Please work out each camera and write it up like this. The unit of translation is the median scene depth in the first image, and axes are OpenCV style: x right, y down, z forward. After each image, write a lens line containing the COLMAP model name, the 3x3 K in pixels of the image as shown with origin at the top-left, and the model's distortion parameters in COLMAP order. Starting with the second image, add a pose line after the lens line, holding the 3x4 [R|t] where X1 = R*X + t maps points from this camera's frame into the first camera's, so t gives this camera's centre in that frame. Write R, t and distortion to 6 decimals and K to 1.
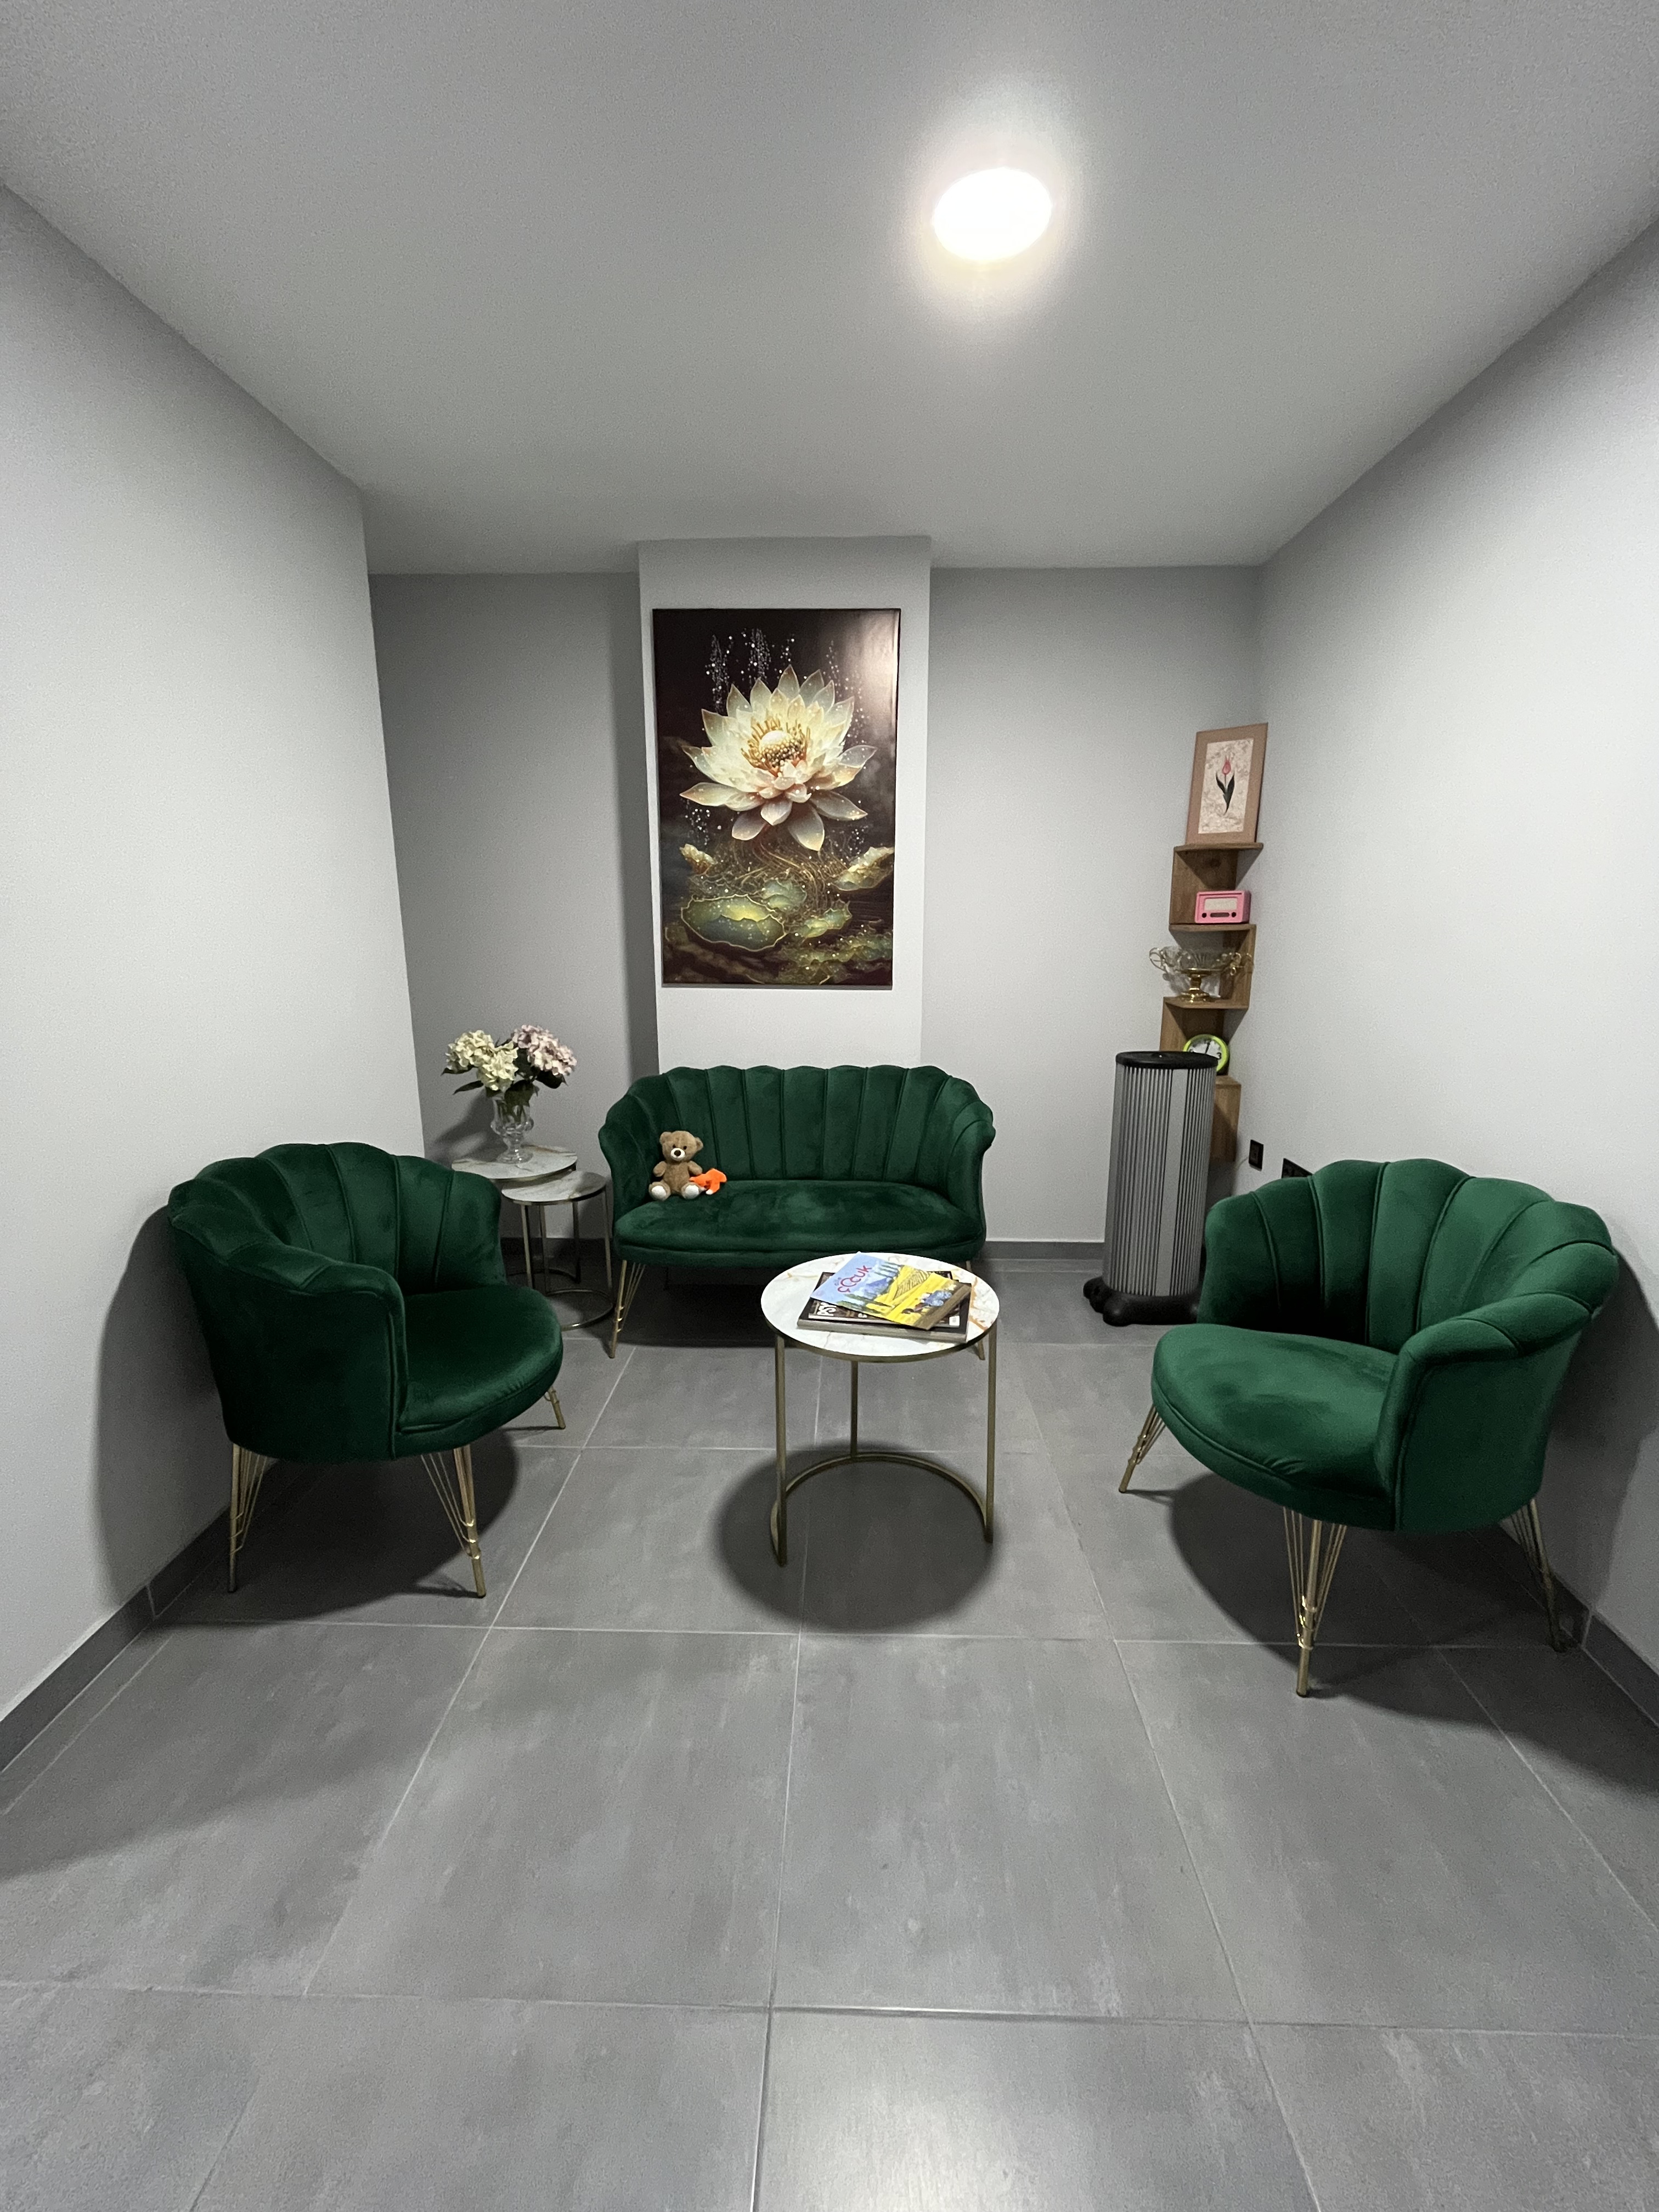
lens RADIAL K [[901.0, 0, 830.9], [0, 901.0, 1104.2], [0, 0, 1]] dist [-0.001745, 0.000229]
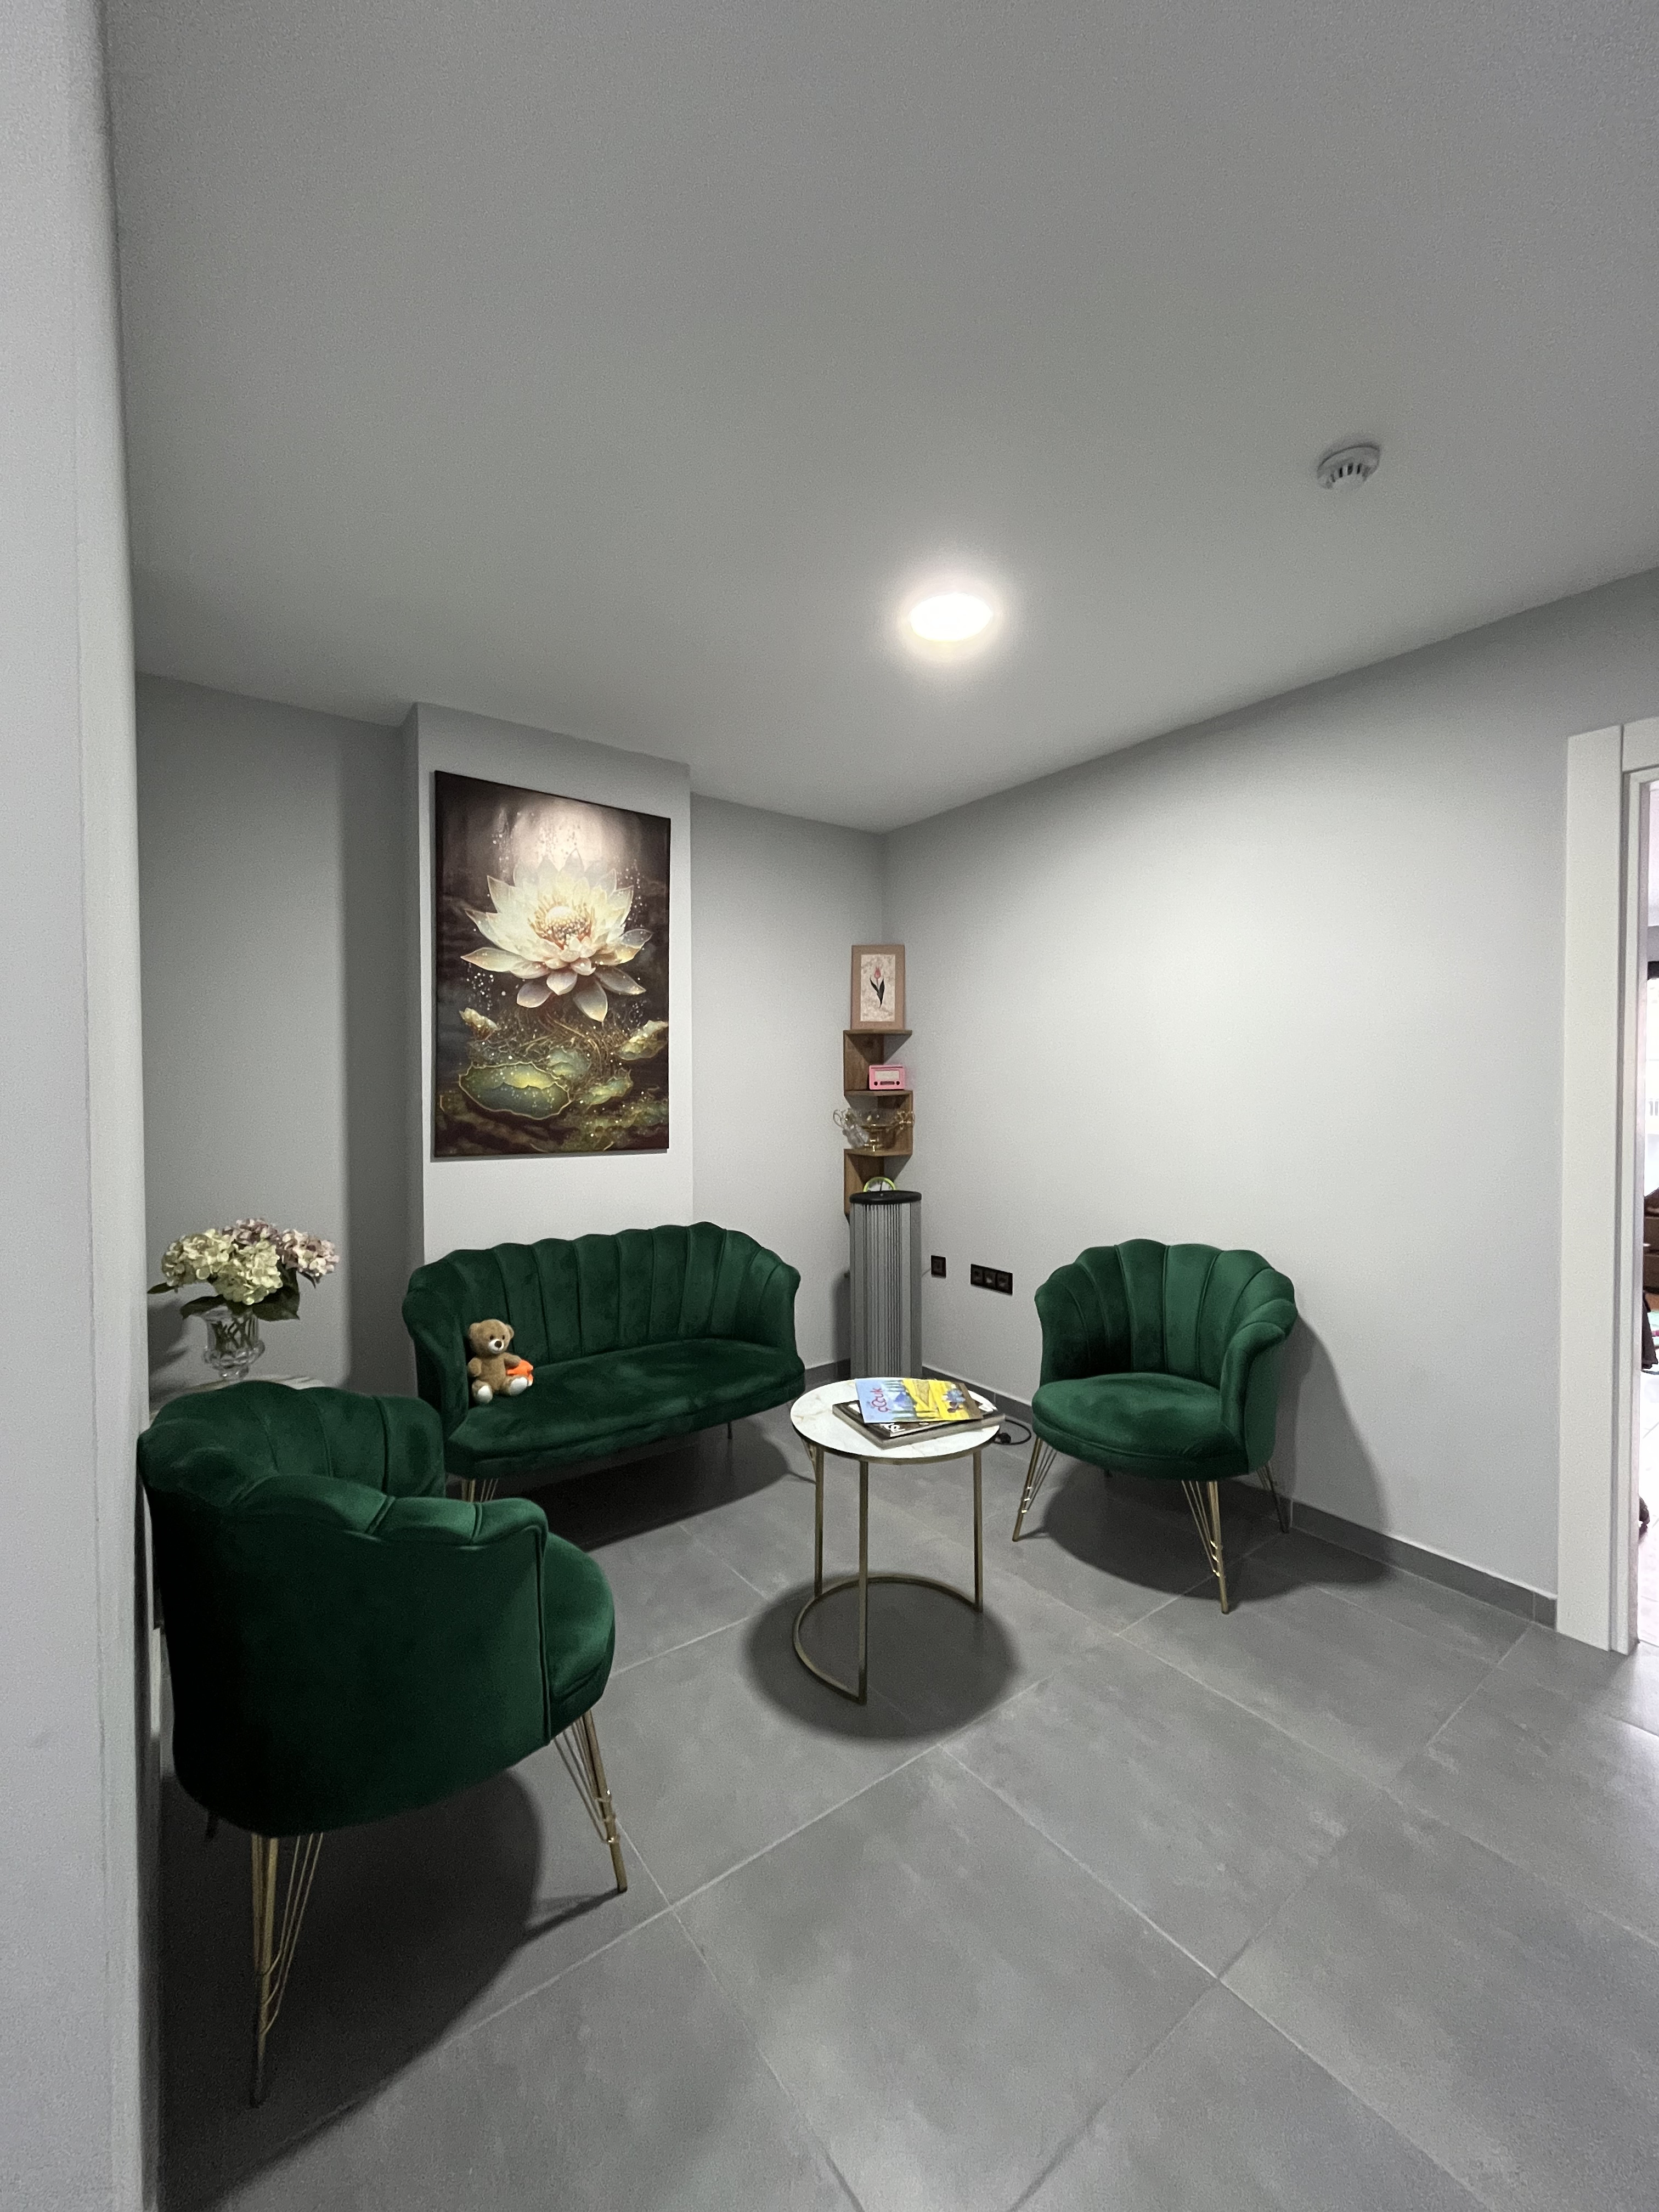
lens RADIAL K [[901.0, 0, 835.5], [0, 901.0, 1098.3], [0, 0, 1]] dist [-0.001745, 0.000229]
pose [[0.775872, -0.009286, 0.630822, -0.461902], [0.129505, 0.980943, -0.144843, -0.011914], [-0.617456, 0.194074, 0.762289, 0.069245]]
